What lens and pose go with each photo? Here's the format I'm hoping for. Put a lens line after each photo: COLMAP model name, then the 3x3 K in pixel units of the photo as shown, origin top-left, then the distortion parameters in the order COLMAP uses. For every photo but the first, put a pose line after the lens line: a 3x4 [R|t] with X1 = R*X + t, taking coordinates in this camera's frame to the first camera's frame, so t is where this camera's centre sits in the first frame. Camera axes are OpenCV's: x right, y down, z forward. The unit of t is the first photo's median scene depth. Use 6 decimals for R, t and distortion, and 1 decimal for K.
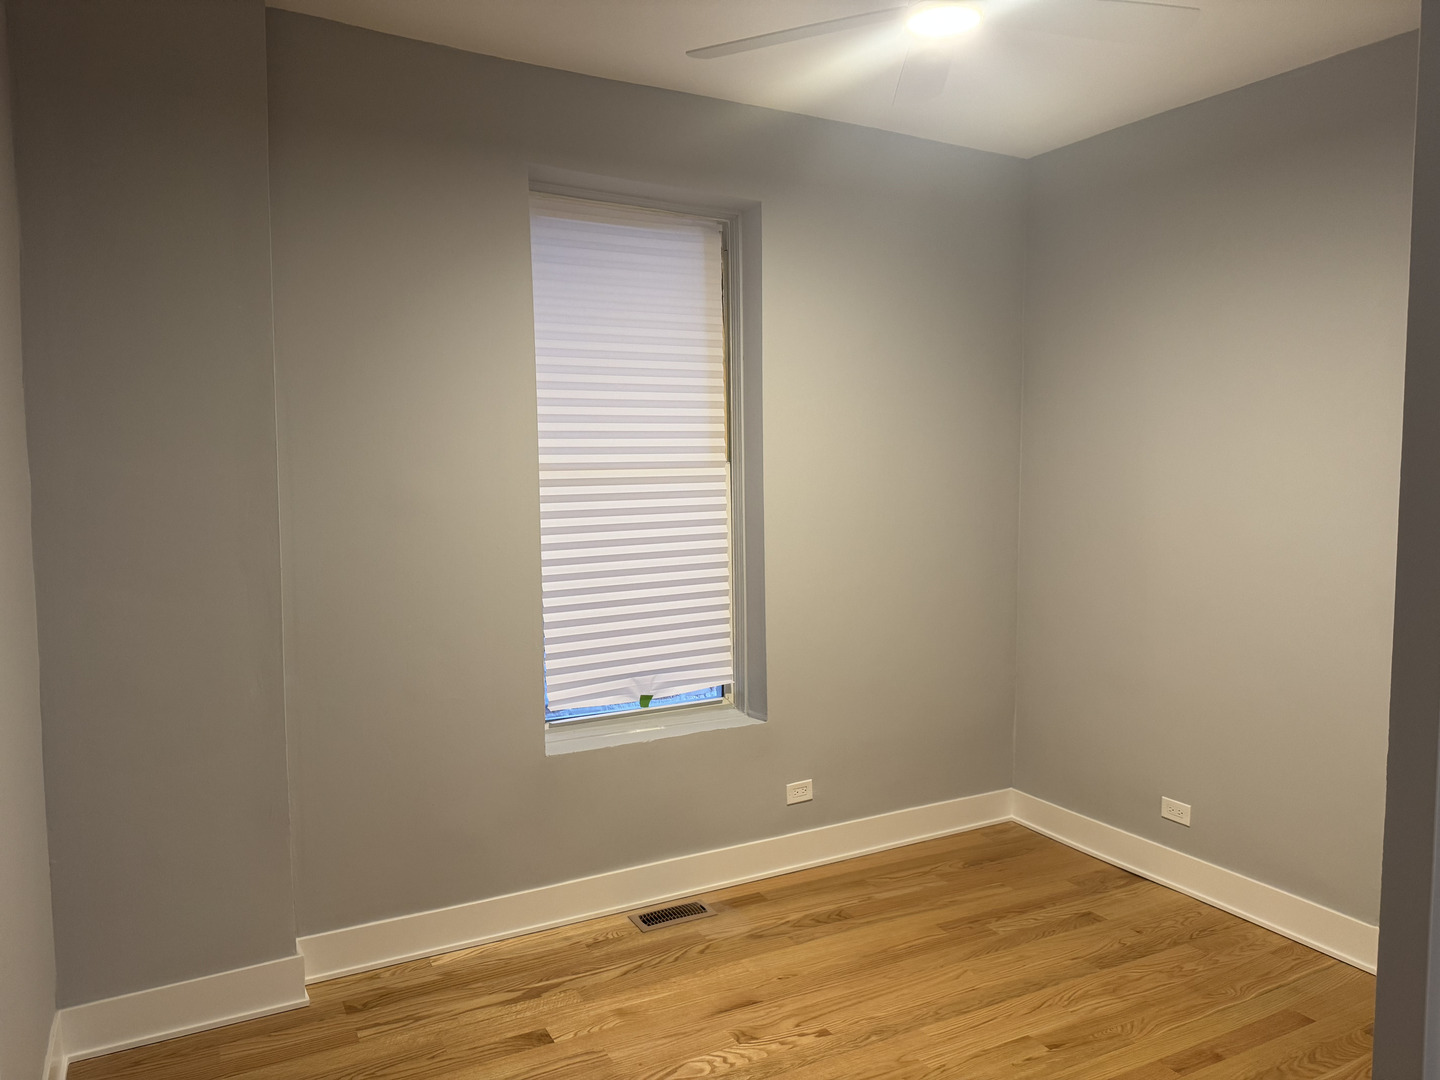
lens RADIAL K [[1019.0, 0, 719.8], [0, 1019.0, 540.8], [0, 0, 1]] dist [0.039712, -0.003918]
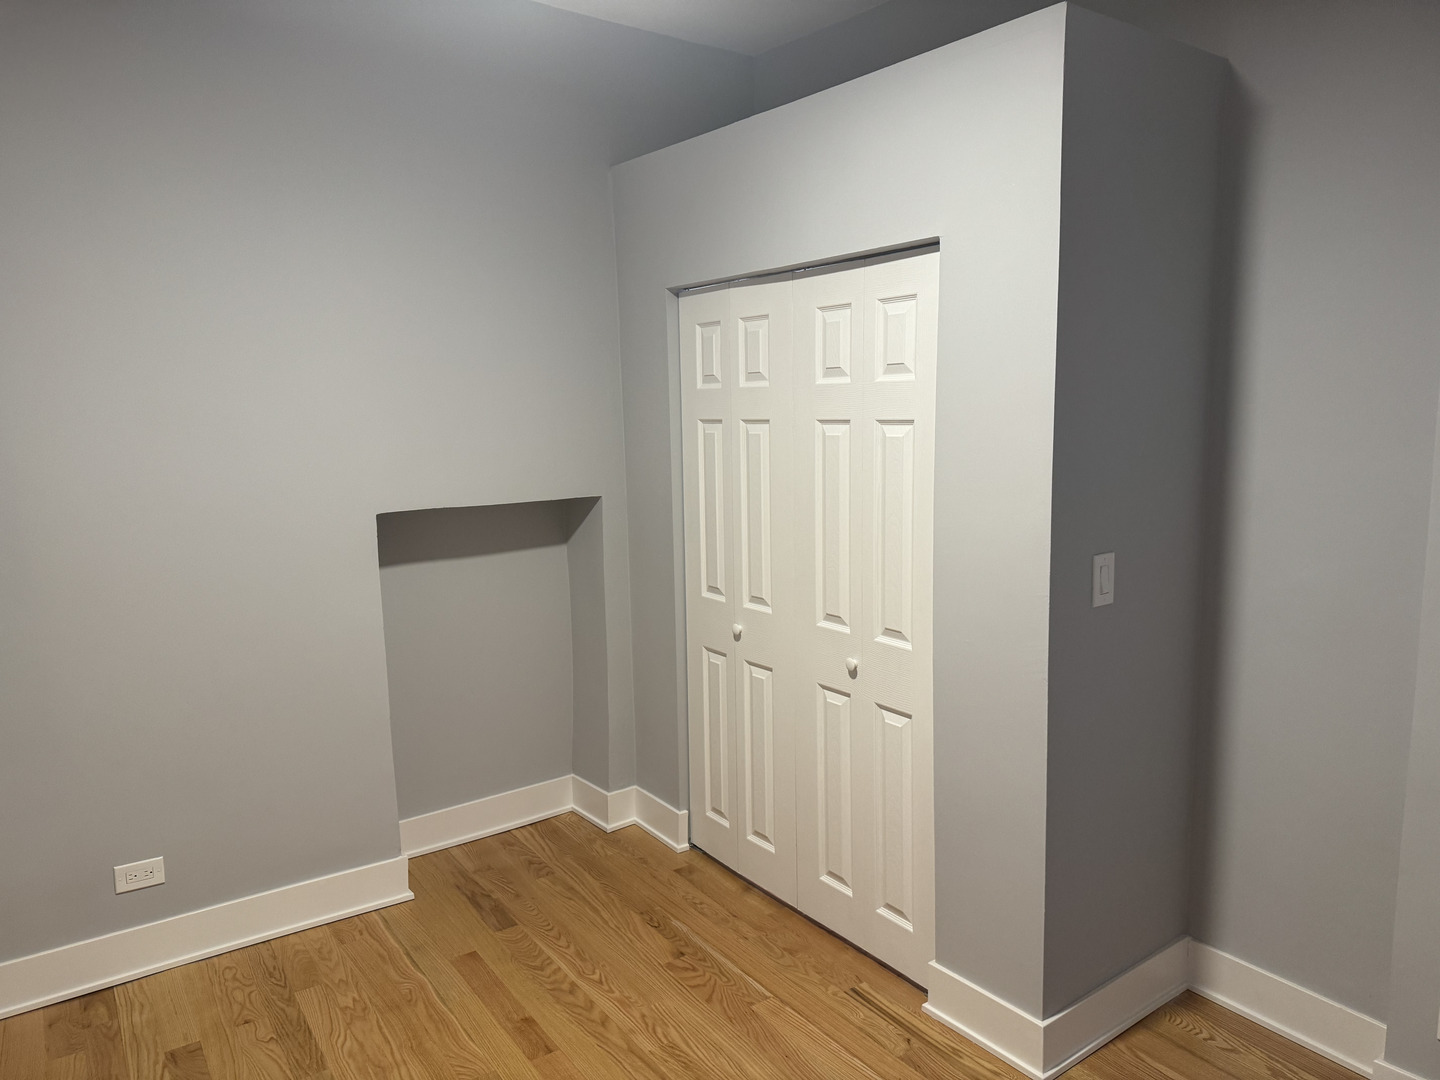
lens RADIAL K [[1019.0, 0, 721.8], [0, 1019.0, 537.3], [0, 0, 1]] dist [0.039712, -0.003918]
pose [[-0.105063, -0.122179, 0.986932, -0.356037], [0.079665, 0.988201, 0.130817, -0.049077], [-0.991270, 0.092368, -0.094090, 0.715789]]
